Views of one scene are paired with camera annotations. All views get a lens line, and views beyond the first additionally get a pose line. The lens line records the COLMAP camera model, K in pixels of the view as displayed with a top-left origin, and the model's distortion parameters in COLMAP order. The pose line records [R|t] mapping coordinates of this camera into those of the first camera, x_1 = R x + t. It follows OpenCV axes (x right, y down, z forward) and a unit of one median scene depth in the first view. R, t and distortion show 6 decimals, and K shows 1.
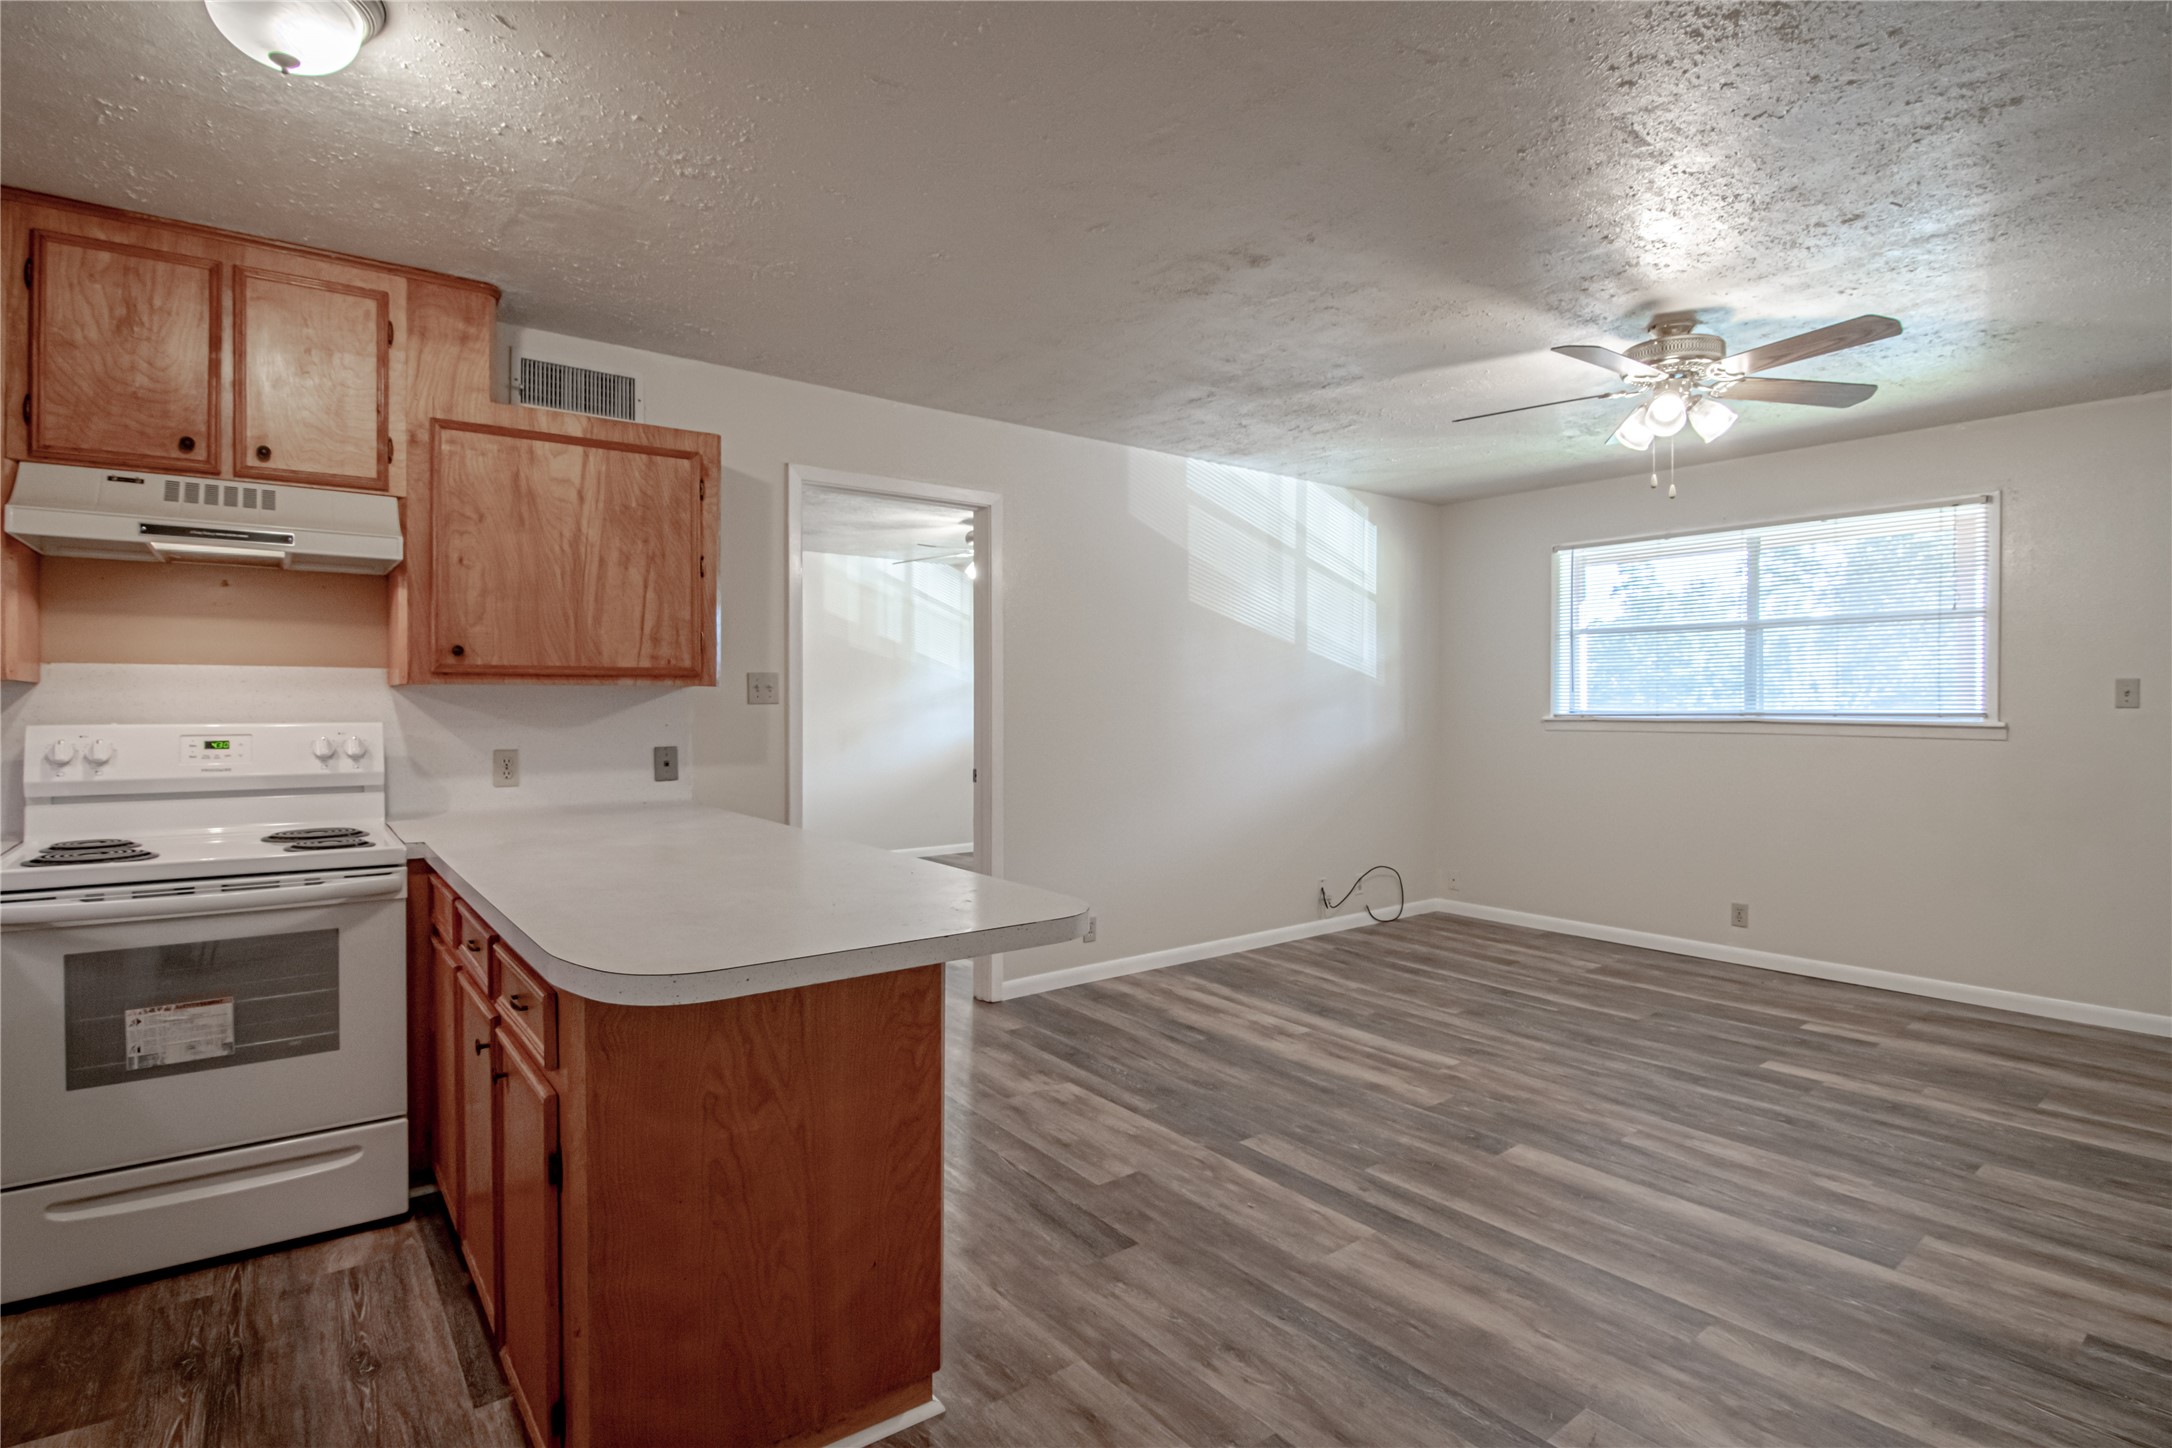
lens RADIAL K [[1067.0, 0, 1115.1], [0, 1067.0, 712.5], [0, 0, 1]] dist [-0.004492, -0.012298]
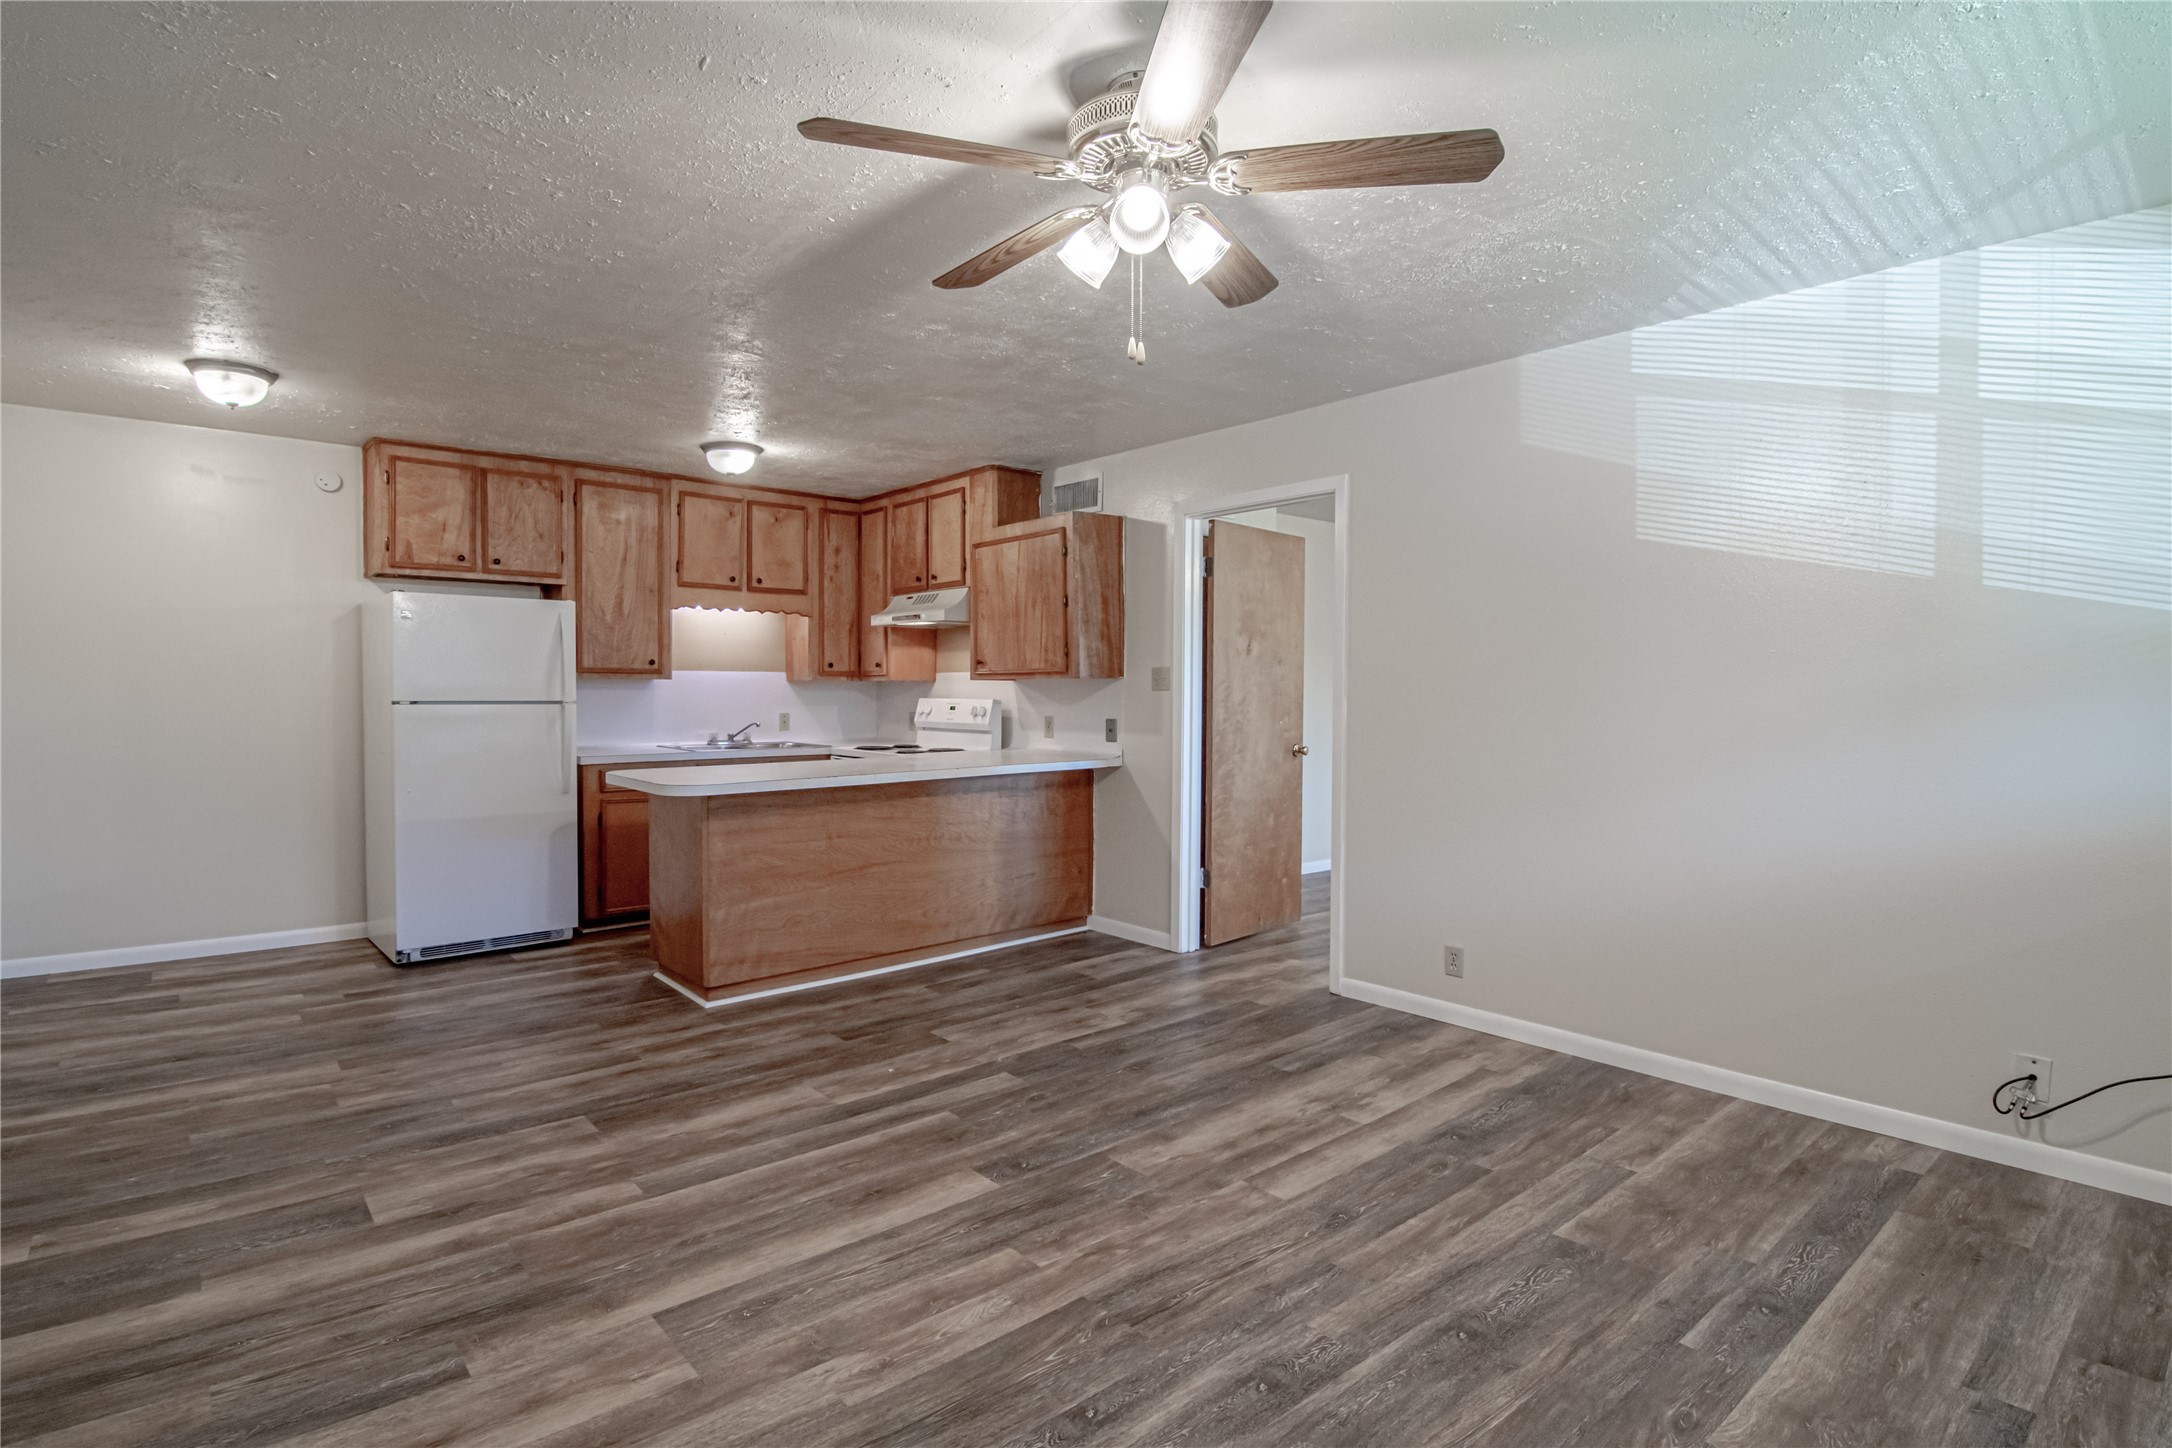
lens RADIAL K [[1085.4, 0, 1003.0], [0, 1085.4, 717.5], [0, 0, 1]] dist [0.001702, -0.014802]
pose [[-0.014142, 0.025605, -0.999572, 1.222822], [-0.011455, 0.999602, 0.025768, -0.008100], [0.999834, 0.011814, -0.013843, 0.968928]]
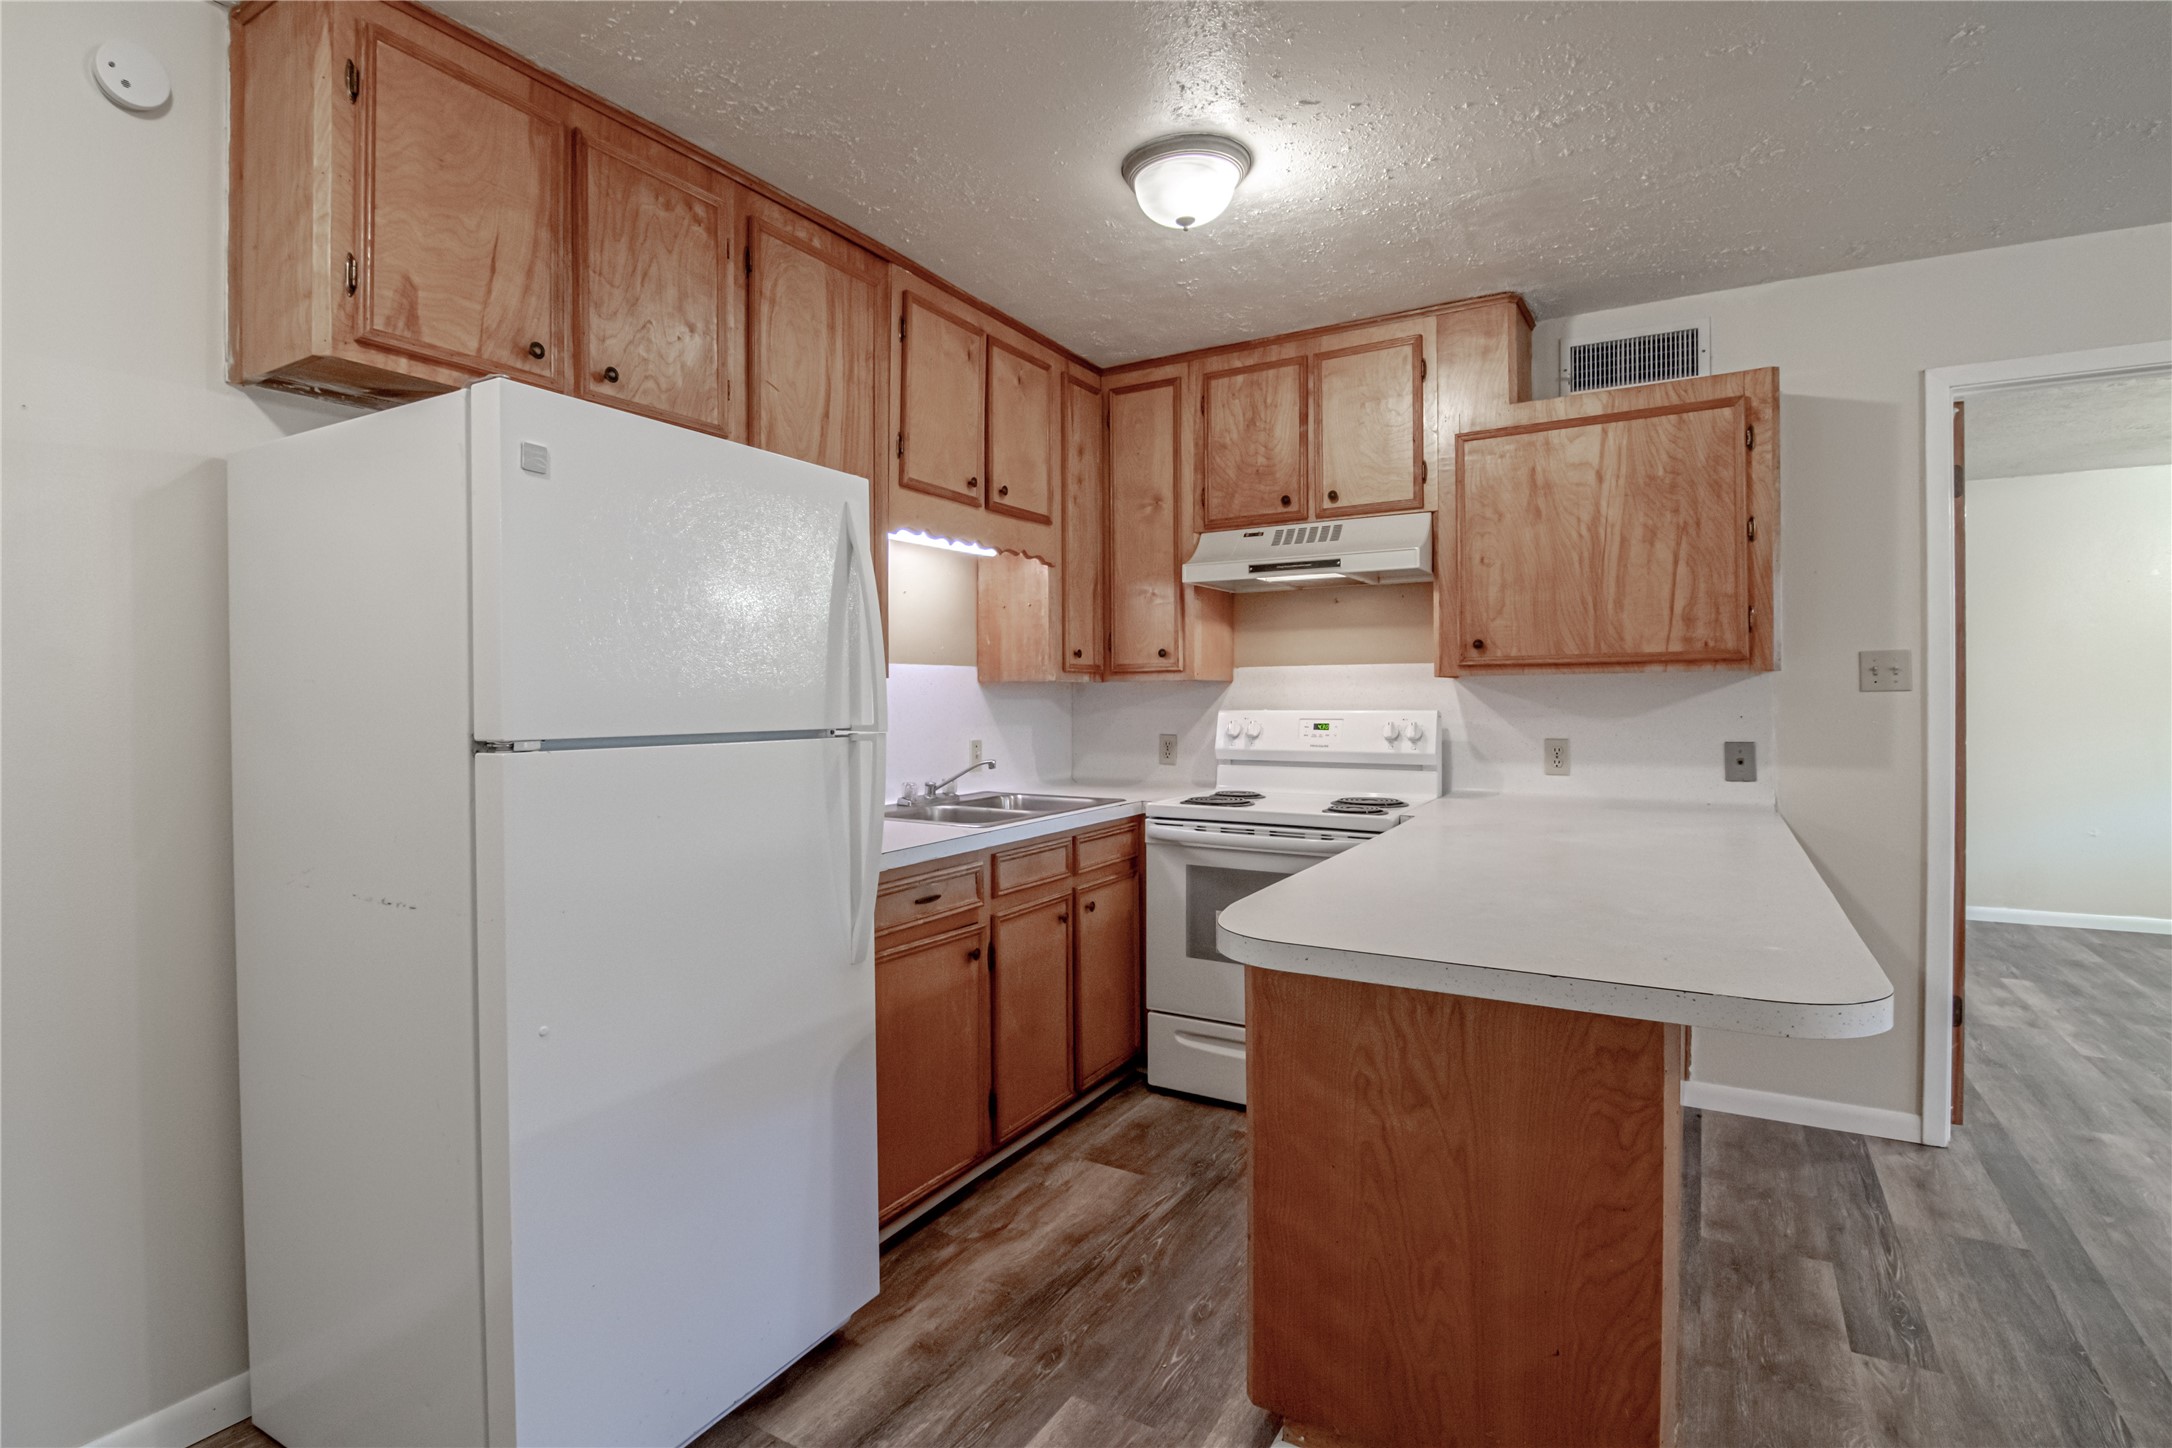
lens RADIAL K [[1084.6, 0, 989.9], [0, 1084.6, 708.2], [0, 0, 1]] dist [-0.002091, -0.011153]
pose [[0.317616, 0.005936, -0.948201, 0.240693], [-0.001304, 0.999982, 0.005824, 0.000712], [0.948219, -0.000614, 0.317618, 0.163725]]
